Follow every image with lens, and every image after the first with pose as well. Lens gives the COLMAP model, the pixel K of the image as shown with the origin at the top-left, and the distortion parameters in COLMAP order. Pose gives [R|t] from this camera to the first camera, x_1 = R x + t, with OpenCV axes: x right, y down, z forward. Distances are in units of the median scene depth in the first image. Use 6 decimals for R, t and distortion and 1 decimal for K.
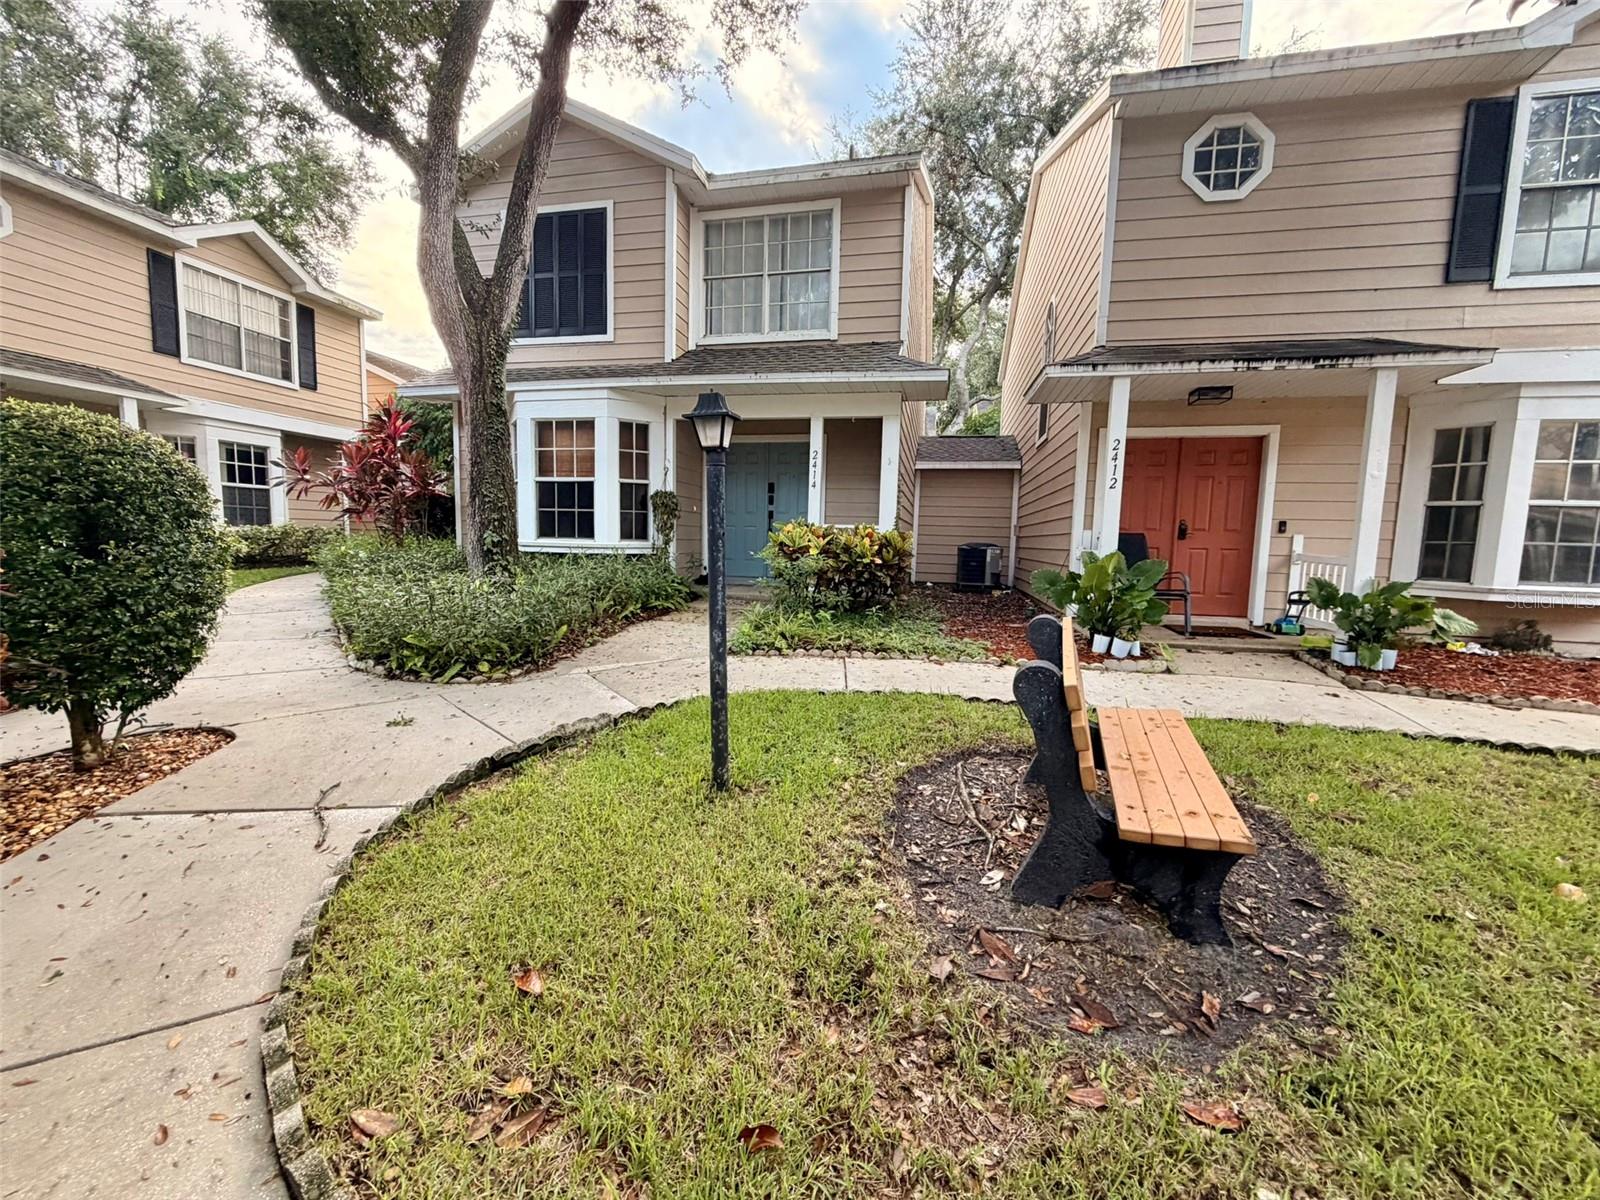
lens RADIAL K [[639.9, 0, 794.5], [0, 639.9, 600.2], [0, 0, 1]] dist [0.000295, 0.000281]
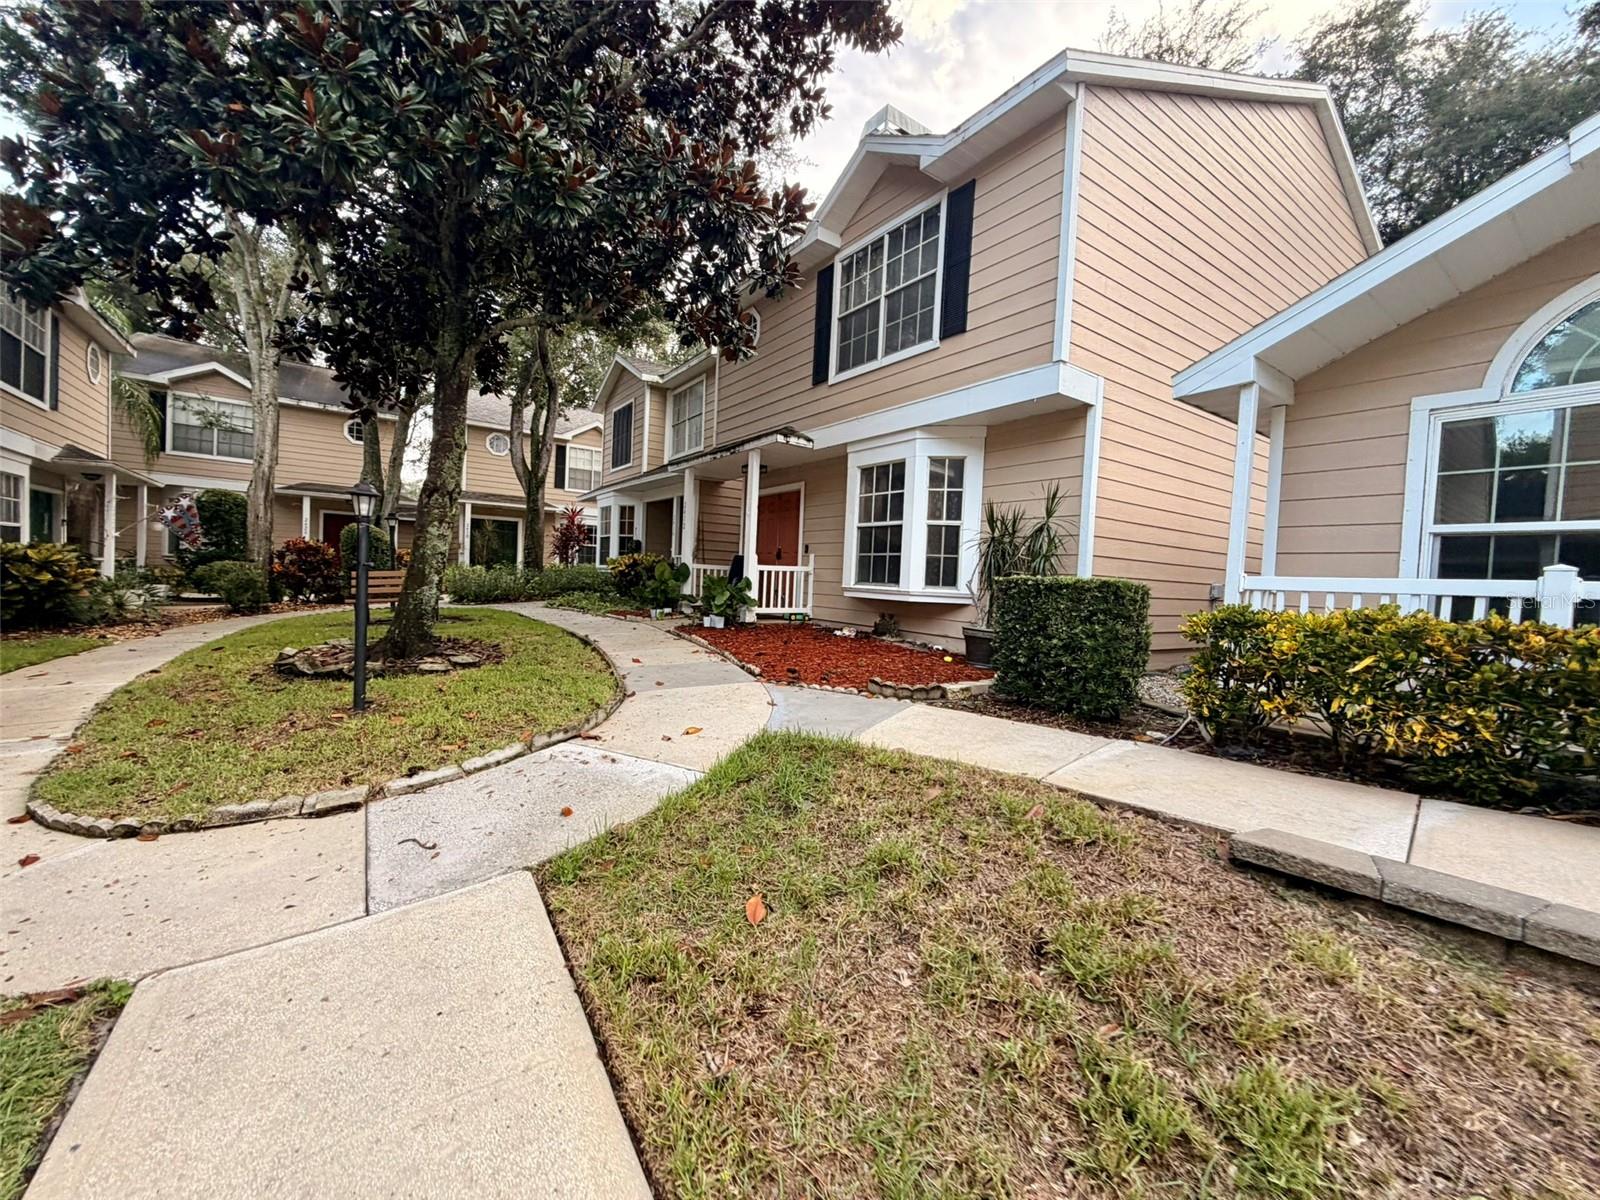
lens RADIAL K [[639.9, 0, 794.5], [0, 639.9, 600.2], [0, 0, 1]] dist [0.000295, 0.000281]
pose [[0.733368, 0.026924, -0.679298, 1.481571], [-0.084940, 0.995014, -0.052263, 0.069771], [0.674504, 0.096028, 0.731999, -0.069823]]
